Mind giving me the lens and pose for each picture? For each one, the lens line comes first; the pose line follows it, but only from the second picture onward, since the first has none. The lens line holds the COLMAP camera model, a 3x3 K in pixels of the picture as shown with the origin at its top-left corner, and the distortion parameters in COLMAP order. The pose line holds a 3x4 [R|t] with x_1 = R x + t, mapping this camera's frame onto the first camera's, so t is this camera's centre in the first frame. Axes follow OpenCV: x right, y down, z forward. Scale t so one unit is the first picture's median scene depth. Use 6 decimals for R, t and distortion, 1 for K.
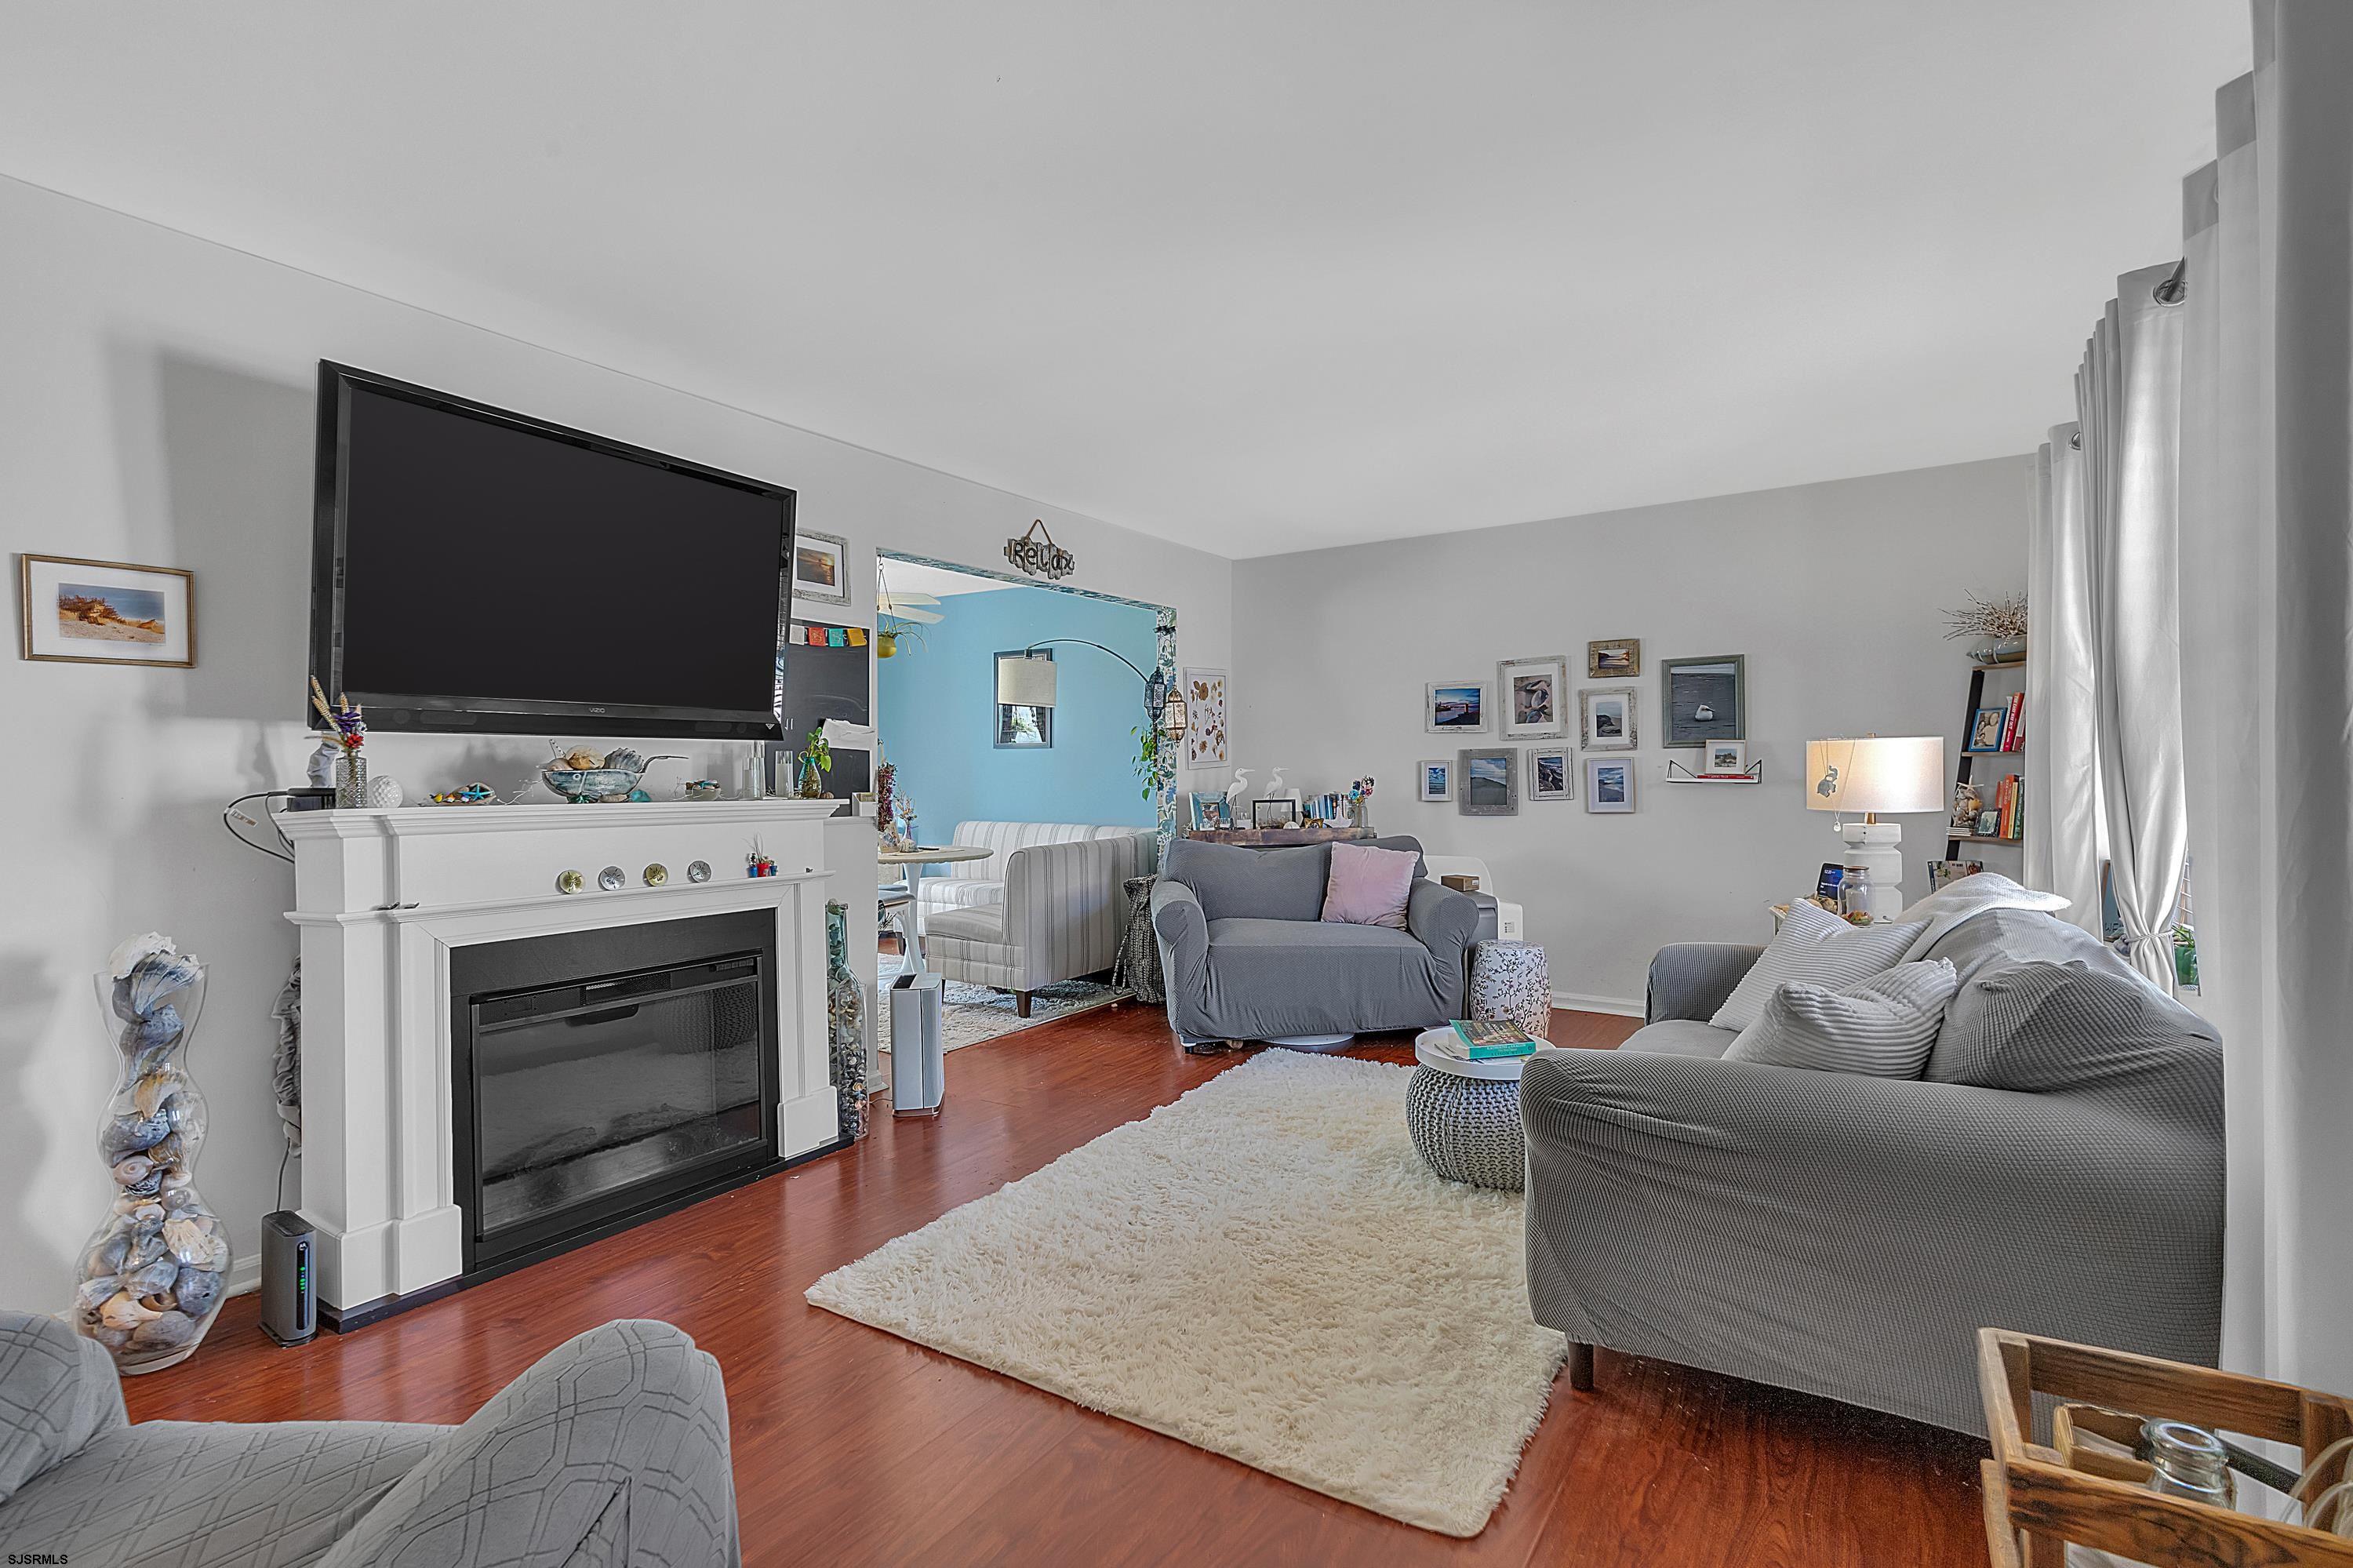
lens RADIAL K [[1110.5, 0, 1177.0], [0, 1110.5, 748.6], [0, 0, 1]] dist [0.004762, -0.000916]
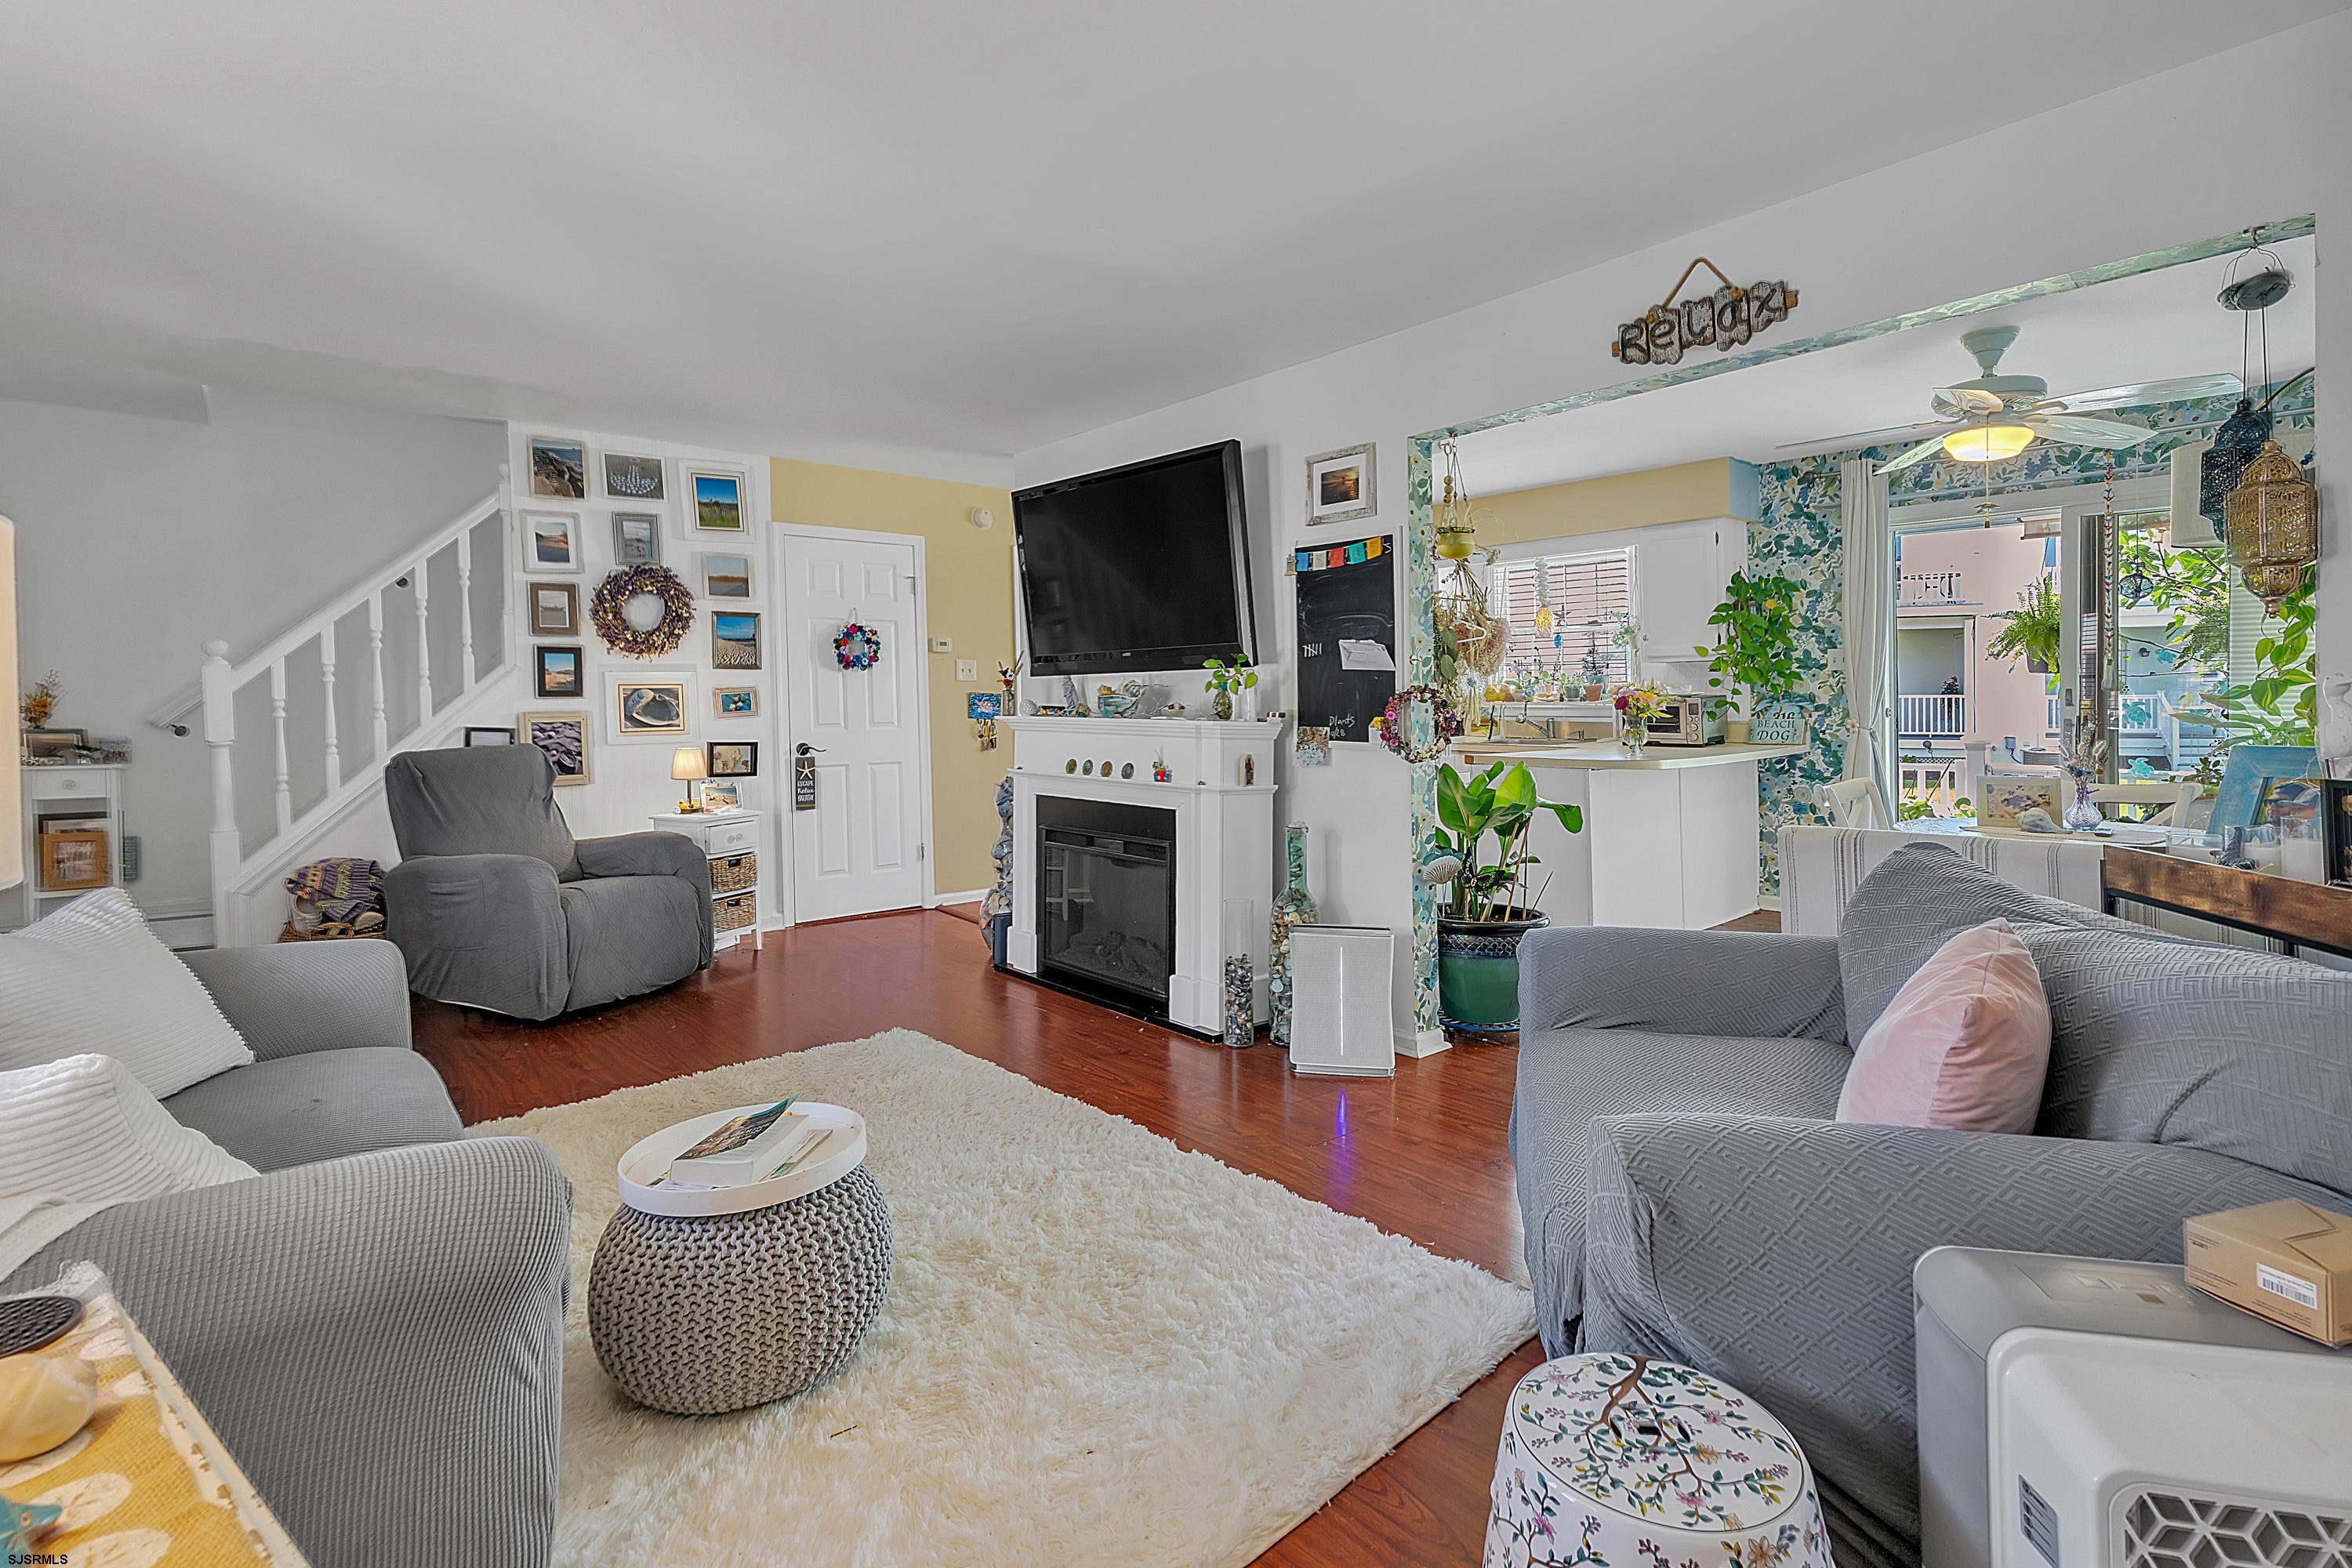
lens RADIAL K [[1131.7, 0, 1172.3], [0, 1131.7, 699.9], [0, 0, 1]] dist [0.002044, -0.000176]
pose [[-0.307465, -0.000540, -0.951559, 0.739188], [0.025042, 0.999649, -0.008659, 0.033289], [0.951230, -0.026492, -0.307343, 1.277594]]
